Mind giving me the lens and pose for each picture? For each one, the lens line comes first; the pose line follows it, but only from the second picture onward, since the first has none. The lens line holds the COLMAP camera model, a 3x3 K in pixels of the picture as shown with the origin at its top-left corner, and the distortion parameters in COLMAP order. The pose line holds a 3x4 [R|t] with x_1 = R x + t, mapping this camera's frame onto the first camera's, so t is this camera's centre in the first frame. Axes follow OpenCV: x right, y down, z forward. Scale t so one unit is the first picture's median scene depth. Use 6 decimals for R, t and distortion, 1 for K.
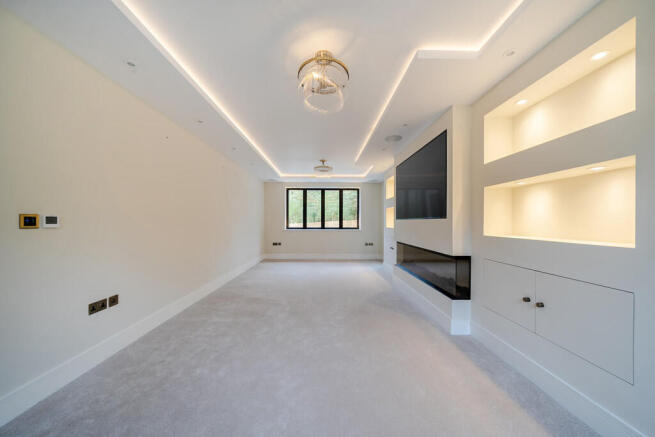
lens RADIAL K [[228.1, 0, 325.8], [0, 228.1, 219.1], [0, 0, 1]] dist [-0.001765, -0.000076]
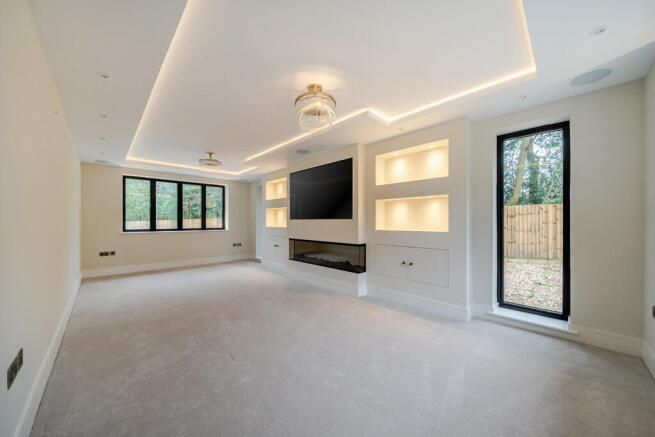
lens RADIAL K [[241.8, 0, 323.5], [0, 241.8, 218.5], [0, 0, 1]] dist [-0.007356, -0.000512]
pose [[0.716427, 0.005694, 0.697638, -0.351915], [-0.006069, 0.999980, -0.001929, -0.001132], [-0.697635, -0.002851, 0.716448, 0.013946]]
